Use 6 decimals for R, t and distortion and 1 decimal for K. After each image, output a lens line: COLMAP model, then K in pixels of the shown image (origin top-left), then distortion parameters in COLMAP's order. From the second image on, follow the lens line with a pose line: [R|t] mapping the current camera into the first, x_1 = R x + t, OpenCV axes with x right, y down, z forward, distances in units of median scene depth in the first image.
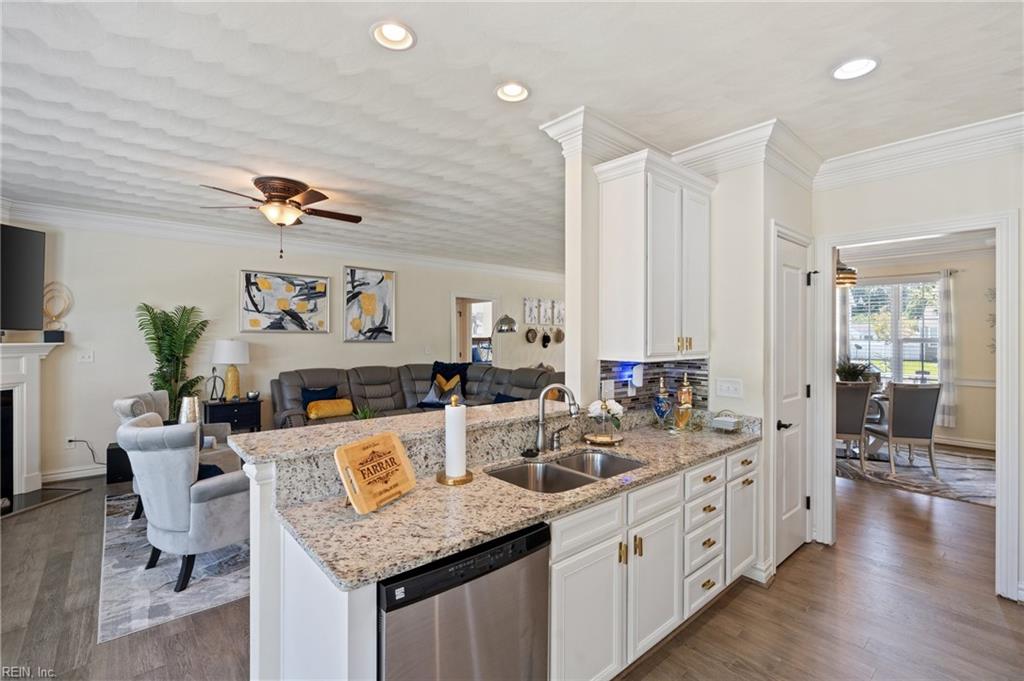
lens RADIAL K [[459.5, 0, 511.9], [0, 459.5, 334.2], [0, 0, 1]] dist [-0.010653, 0.003679]
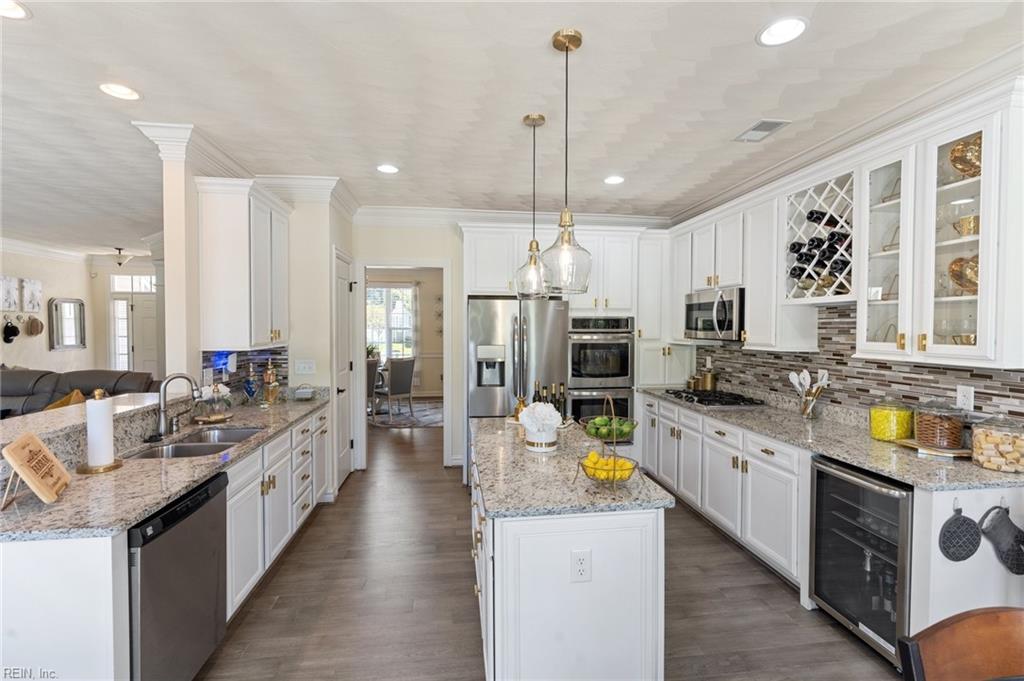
lens RADIAL K [[459.5, 0, 511.6], [0, 459.5, 336.7], [0, 0, 1]] dist [-0.010653, 0.003679]
pose [[0.554679, -0.024588, 0.831701, -0.296838], [-0.001885, 0.999524, 0.030807, -0.013706], [-0.832062, -0.018656, 0.554368, -0.232297]]
